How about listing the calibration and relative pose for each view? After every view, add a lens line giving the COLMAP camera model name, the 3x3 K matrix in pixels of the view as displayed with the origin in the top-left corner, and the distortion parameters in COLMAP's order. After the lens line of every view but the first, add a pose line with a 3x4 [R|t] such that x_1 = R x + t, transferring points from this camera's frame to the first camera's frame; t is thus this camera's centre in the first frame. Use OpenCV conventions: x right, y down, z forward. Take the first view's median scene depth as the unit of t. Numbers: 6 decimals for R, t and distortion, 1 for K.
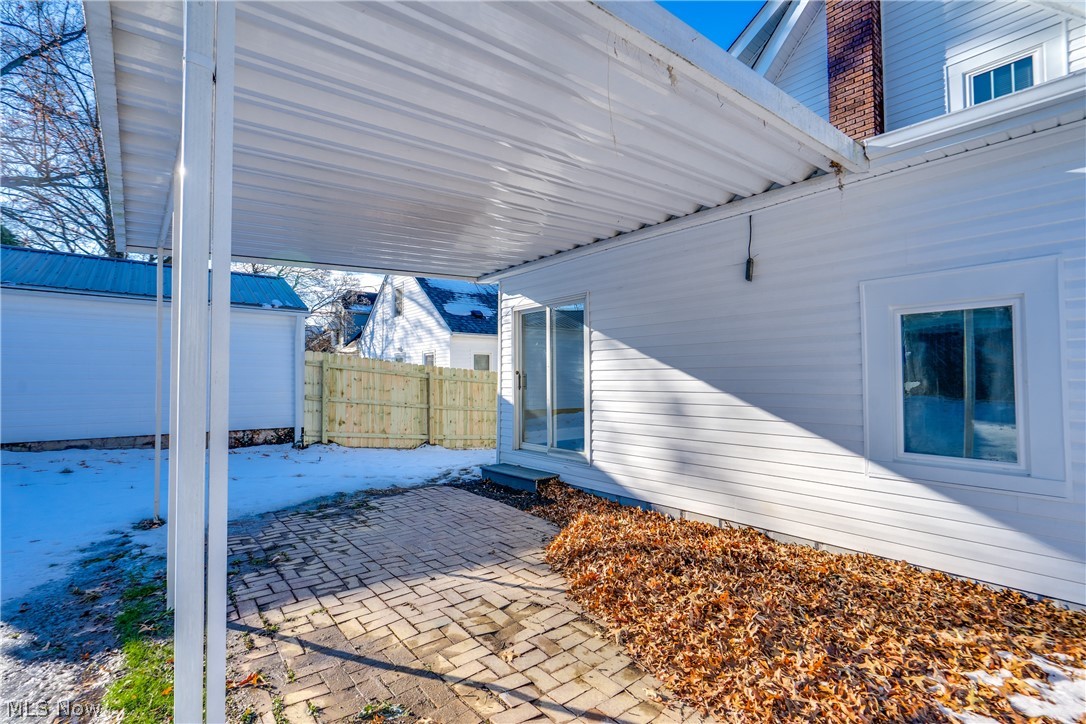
lens RADIAL K [[505.3, 0, 545.0], [0, 505.3, 354.1], [0, 0, 1]] dist [-0.003329, 0.000146]
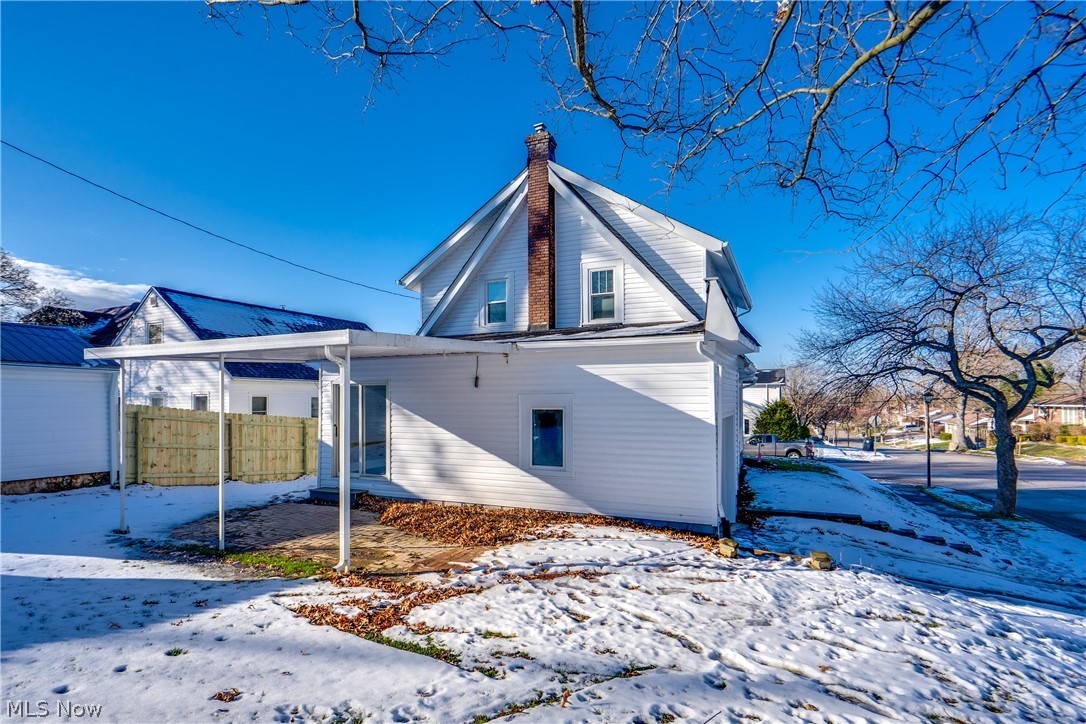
lens RADIAL K [[505.3, 0, 522.2], [0, 505.3, 399.4], [0, 0, 1]] dist [-0.003329, 0.000146]
pose [[0.910170, 0.005790, 0.414195, -0.122805], [-0.018688, 0.999458, 0.027094, -0.065442], [-0.413814, -0.032400, 0.909785, -0.417602]]
